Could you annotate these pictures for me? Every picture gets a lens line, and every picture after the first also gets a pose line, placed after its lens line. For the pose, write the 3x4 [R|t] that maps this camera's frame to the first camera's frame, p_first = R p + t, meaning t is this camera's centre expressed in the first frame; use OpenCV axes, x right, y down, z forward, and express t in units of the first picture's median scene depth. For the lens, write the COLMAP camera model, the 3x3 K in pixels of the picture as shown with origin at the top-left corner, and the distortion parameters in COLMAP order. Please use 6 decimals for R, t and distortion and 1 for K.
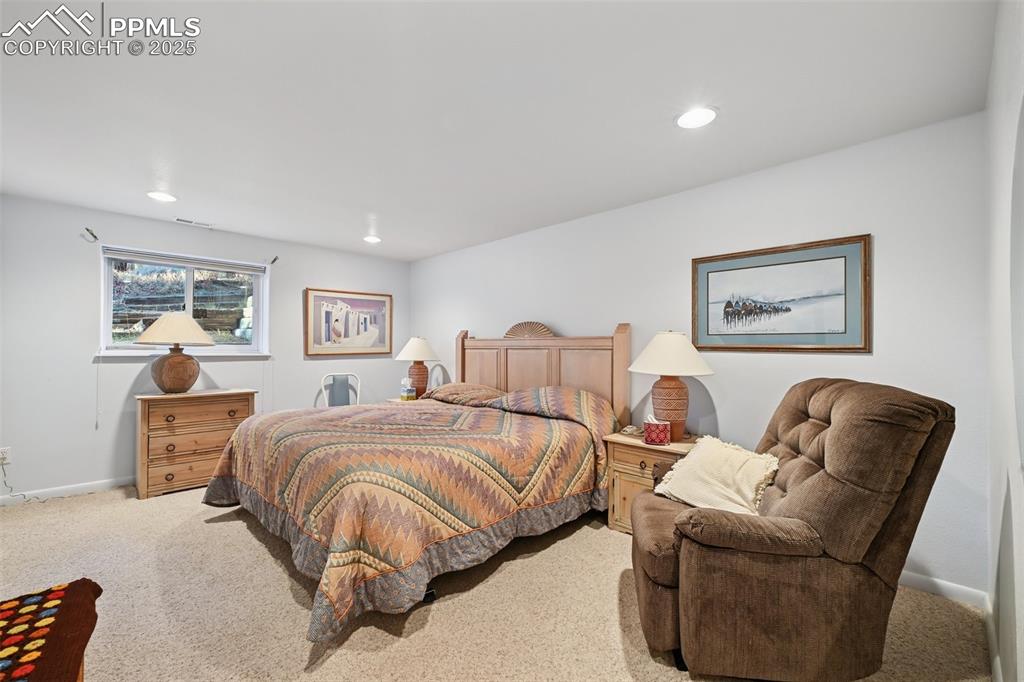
lens RADIAL K [[418.8, 0, 508.3], [0, 418.8, 341.1], [0, 0, 1]] dist [0.000562, -0.001248]
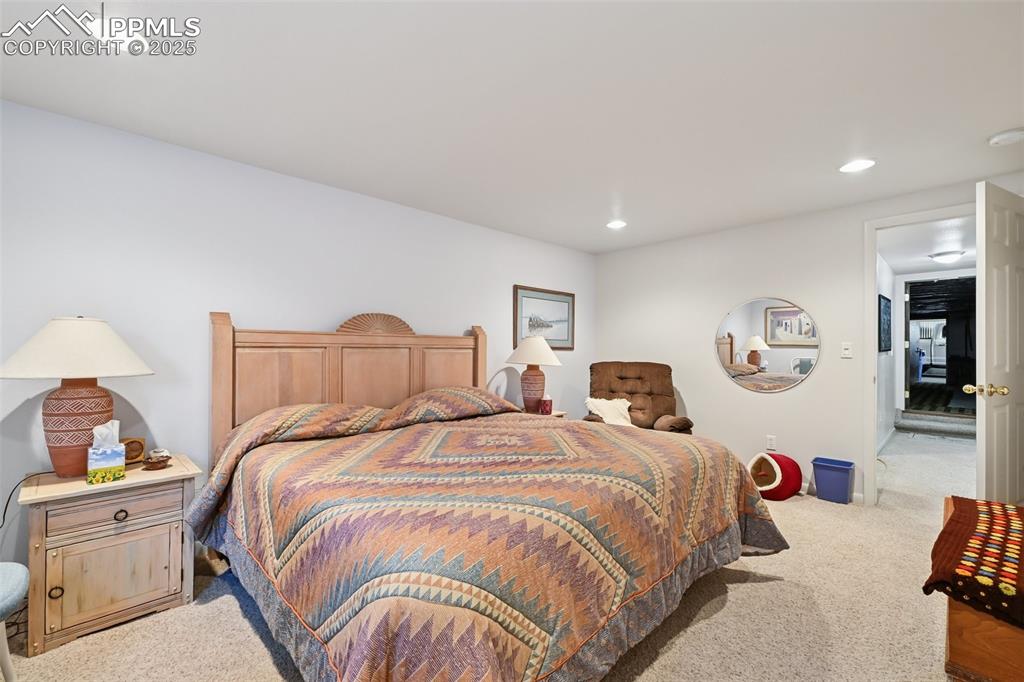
lens RADIAL K [[418.8, 0, 506.6], [0, 418.8, 345.1], [0, 0, 1]] dist [0.000562, -0.001248]
pose [[0.035868, -0.002910, 0.999352, -1.273246], [-0.030985, 0.999512, 0.004023, 0.005760], [-0.998876, -0.031109, 0.035761, 1.255138]]
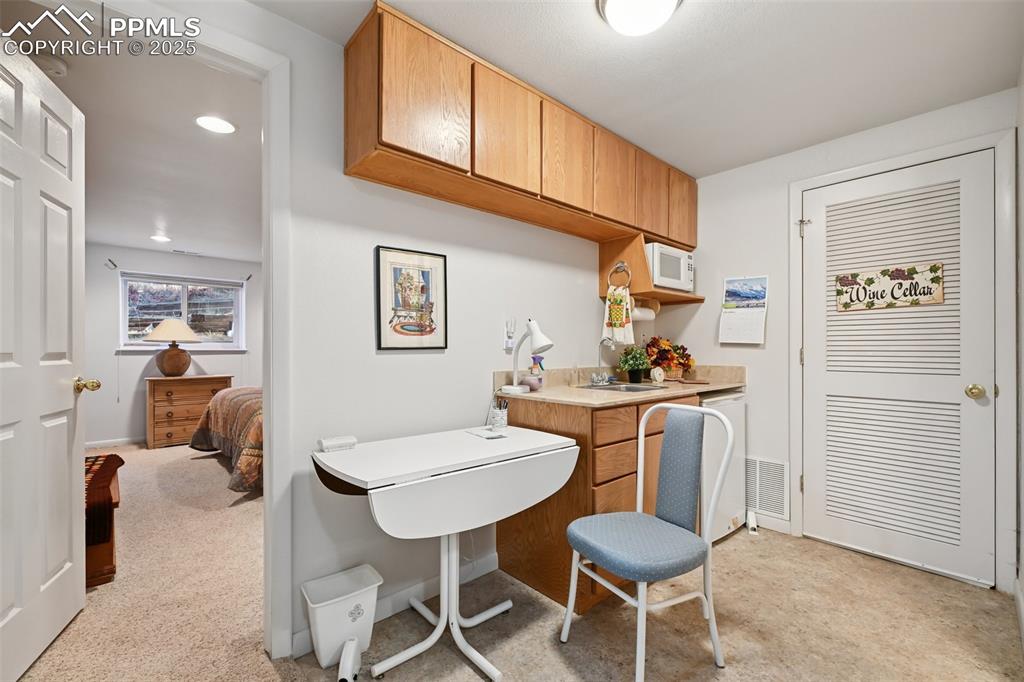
lens RADIAL K [[418.8, 0, 510.6], [0, 418.8, 346.1], [0, 0, 1]] dist [0.000562, -0.001248]
pose [[0.999811, -0.004719, -0.018877, 0.316843], [0.004908, 0.999938, 0.009989, 0.013276], [0.018829, -0.010079, 0.999772, -0.332161]]
